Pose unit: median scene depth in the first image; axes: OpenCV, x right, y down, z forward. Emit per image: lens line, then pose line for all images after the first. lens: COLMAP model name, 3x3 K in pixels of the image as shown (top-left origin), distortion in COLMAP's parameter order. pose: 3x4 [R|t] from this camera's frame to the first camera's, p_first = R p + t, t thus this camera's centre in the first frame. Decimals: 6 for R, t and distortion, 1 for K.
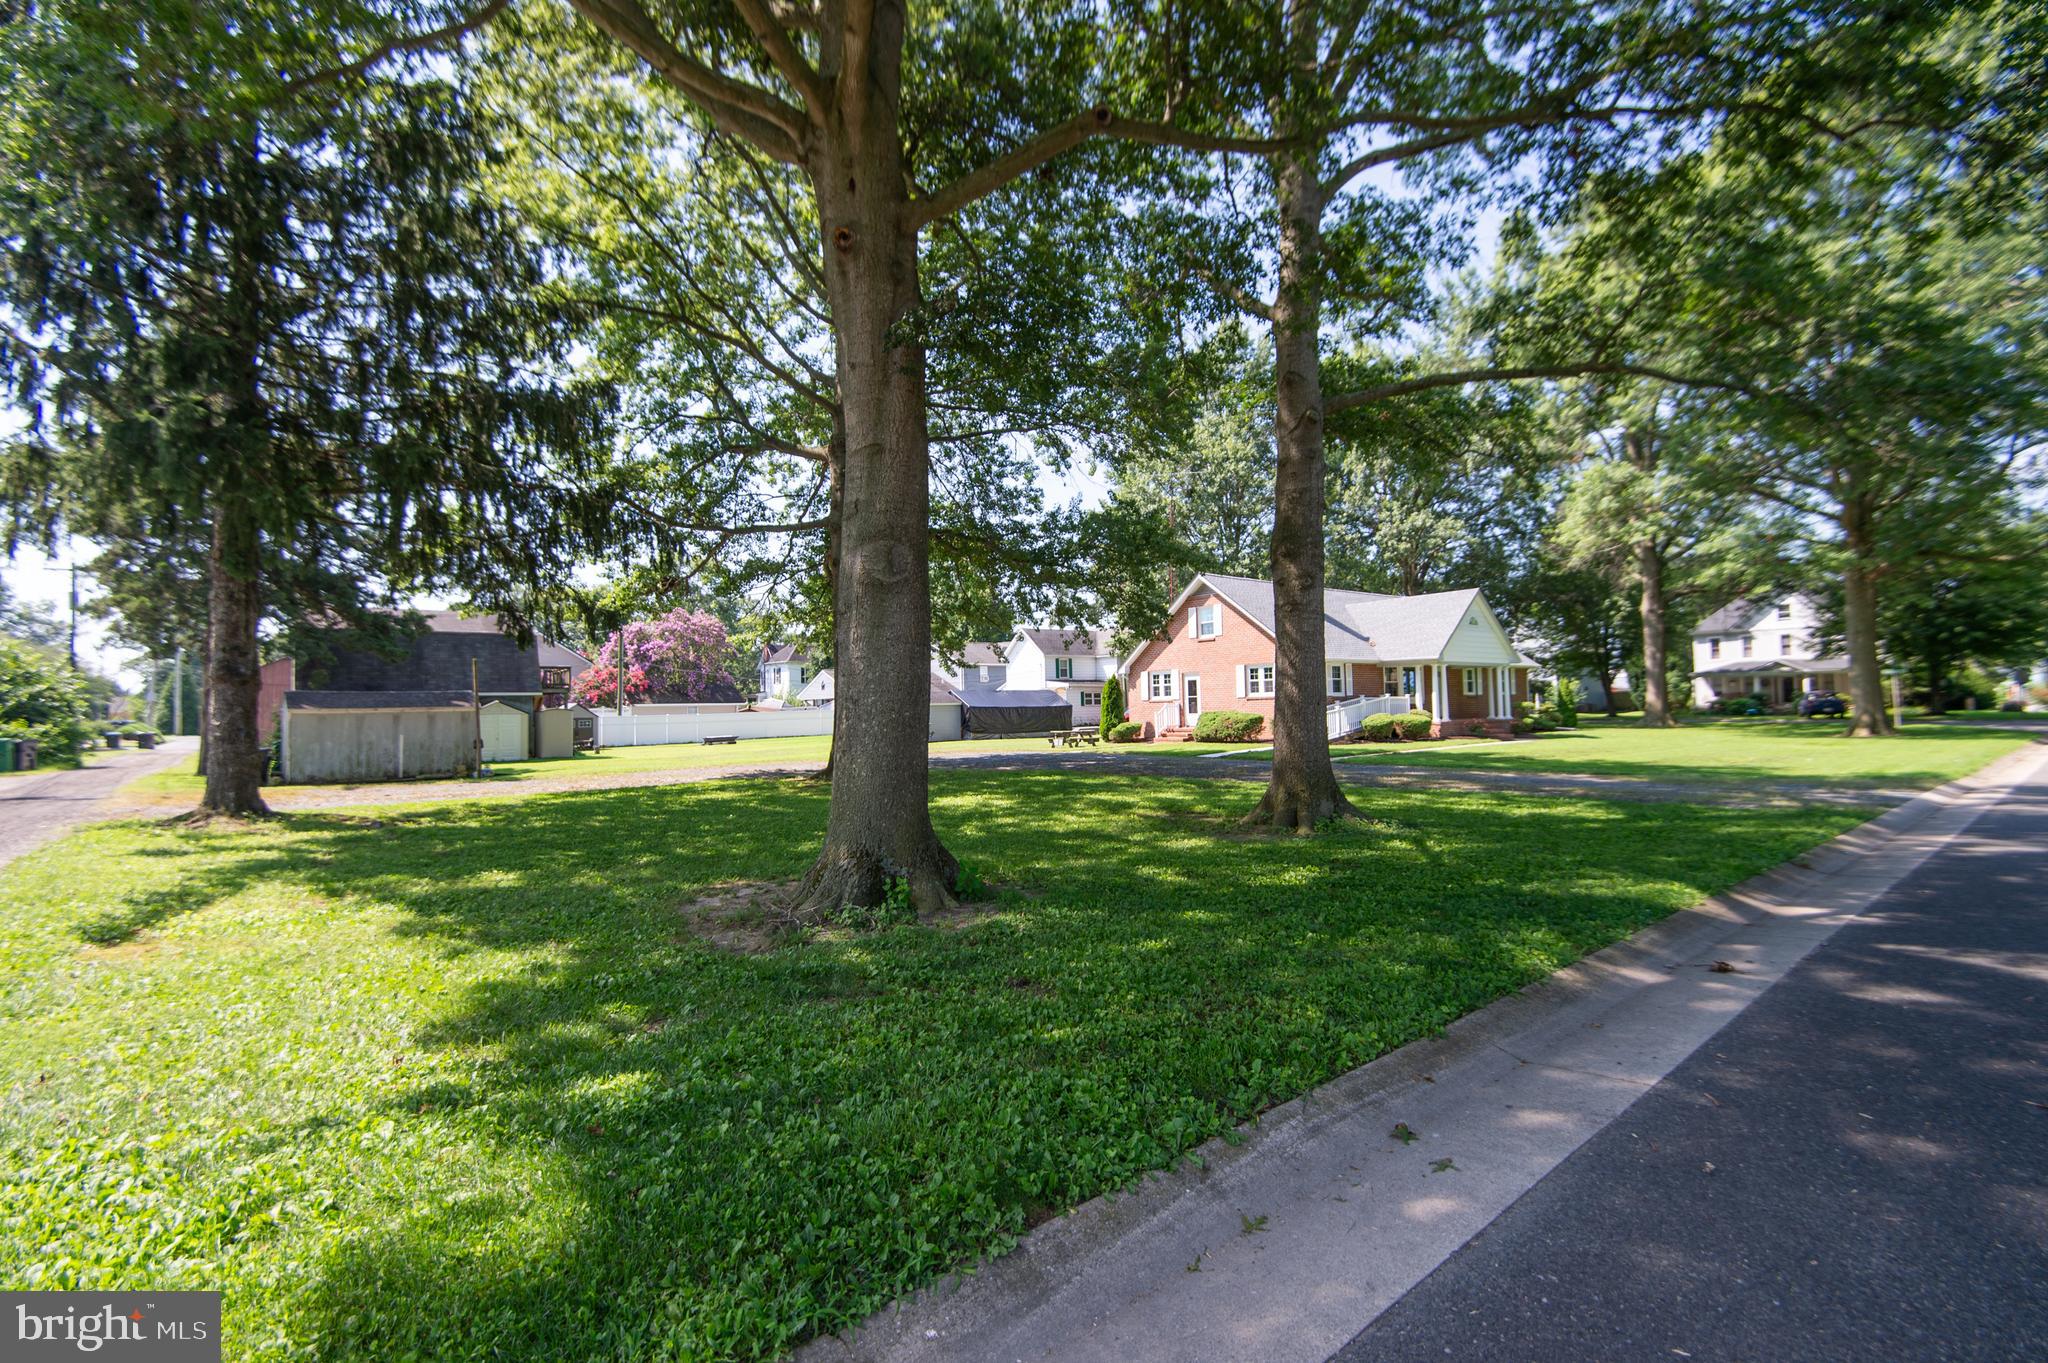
lens RADIAL K [[898.7, 0, 1027.8], [0, 898.7, 716.5], [0, 0, 1]] dist [0.000100, -0.000012]
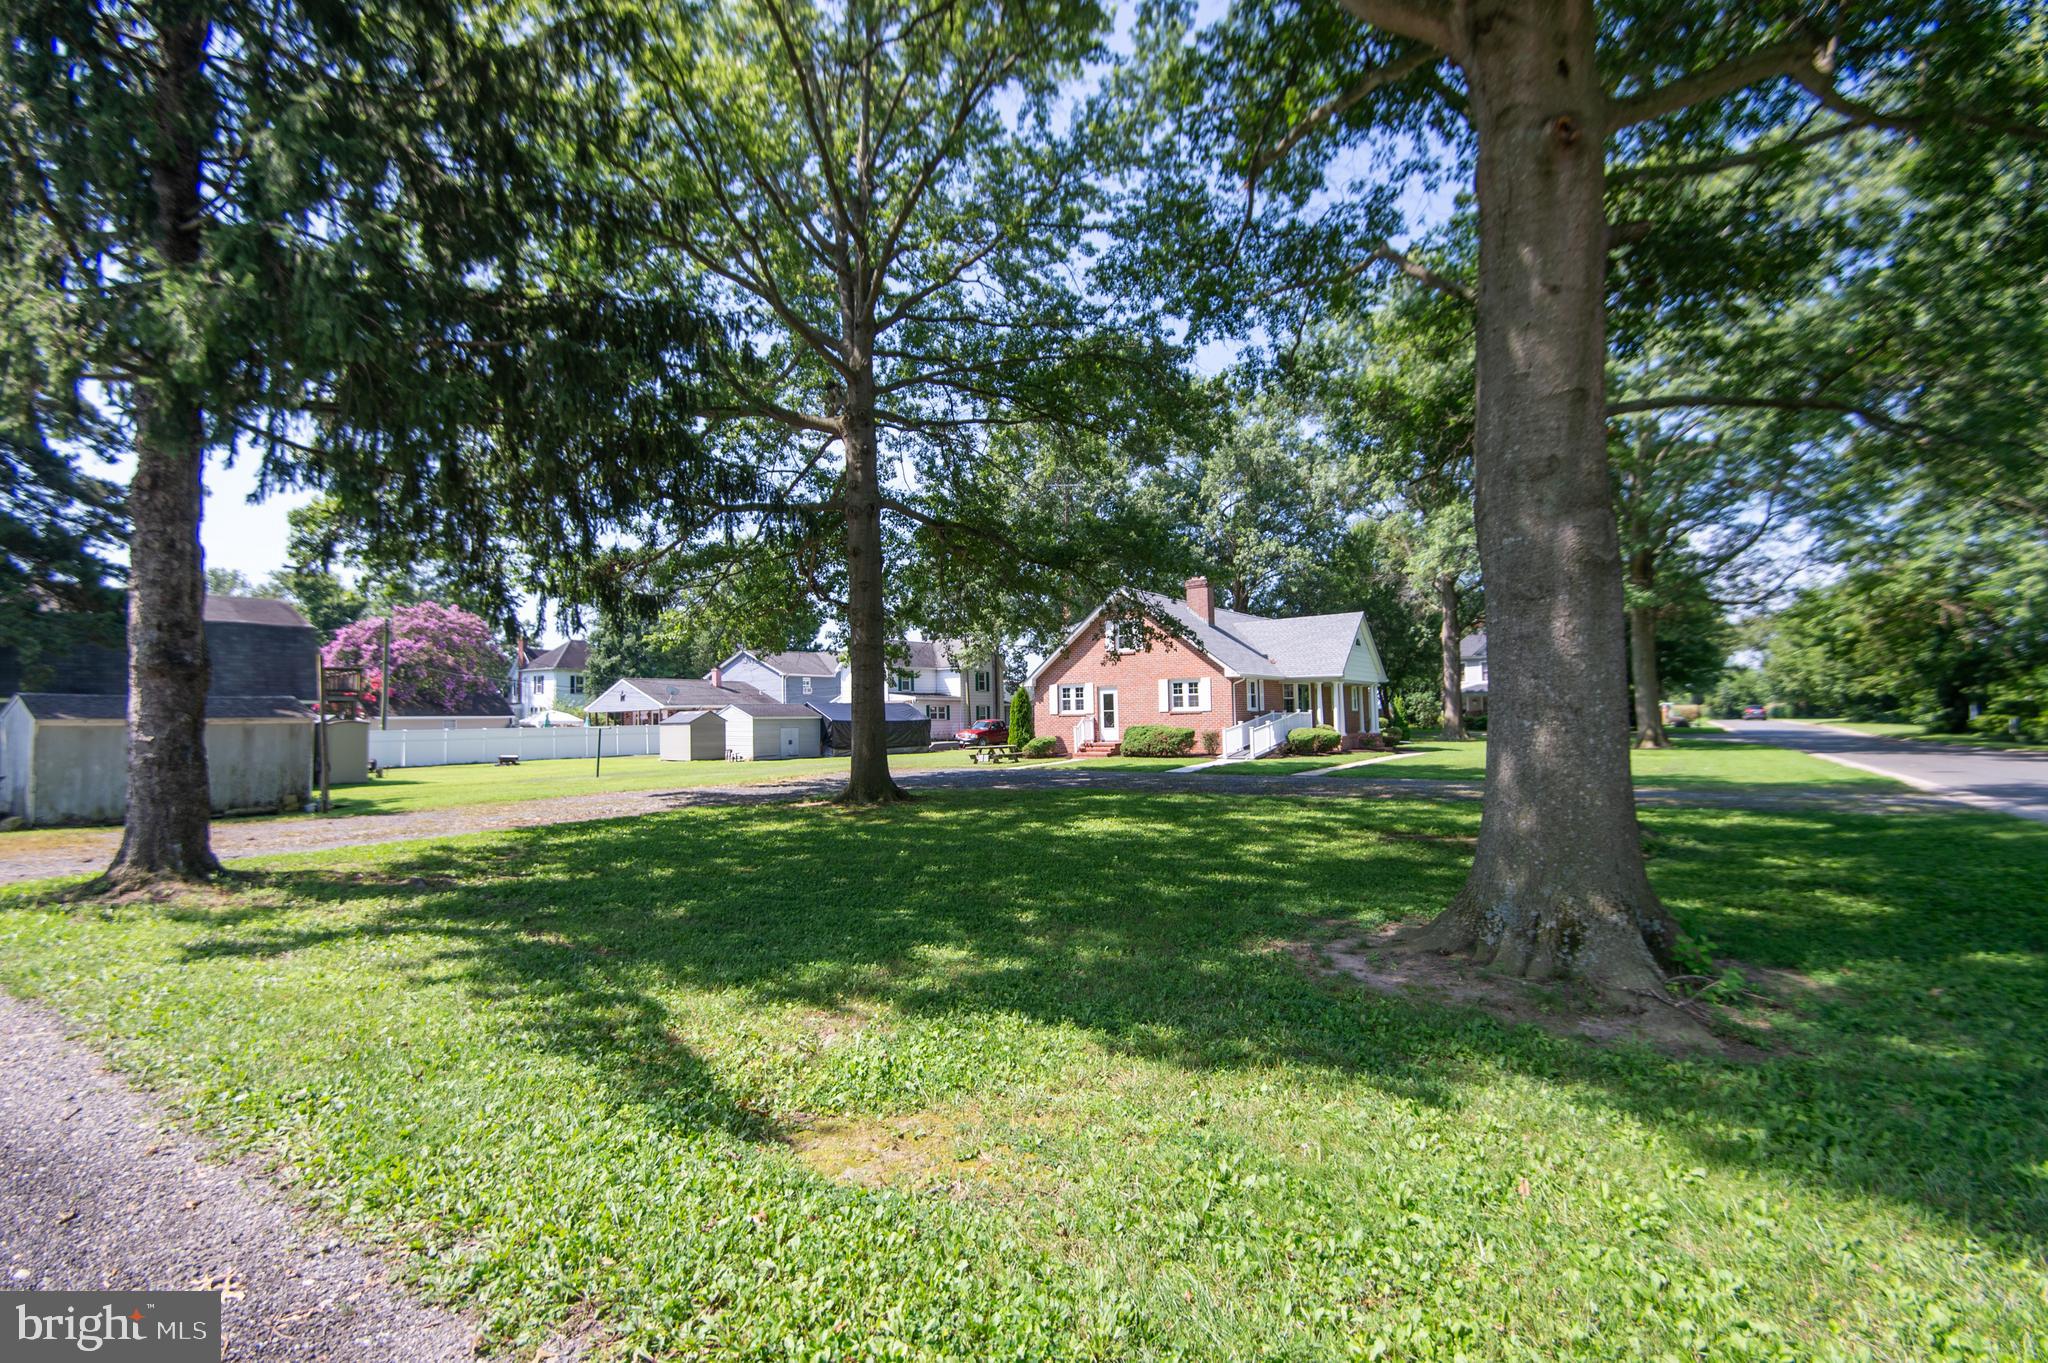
lens RADIAL K [[911.6, 0, 1030.3], [0, 911.6, 679.0], [0, 0, 1]] dist [0.000386, -0.000047]
pose [[0.961898, 0.015786, 0.272952, -0.166883], [0.000101, 0.998311, -0.058094, 0.001059], [-0.273408, 0.055908, 0.960272, 0.061947]]
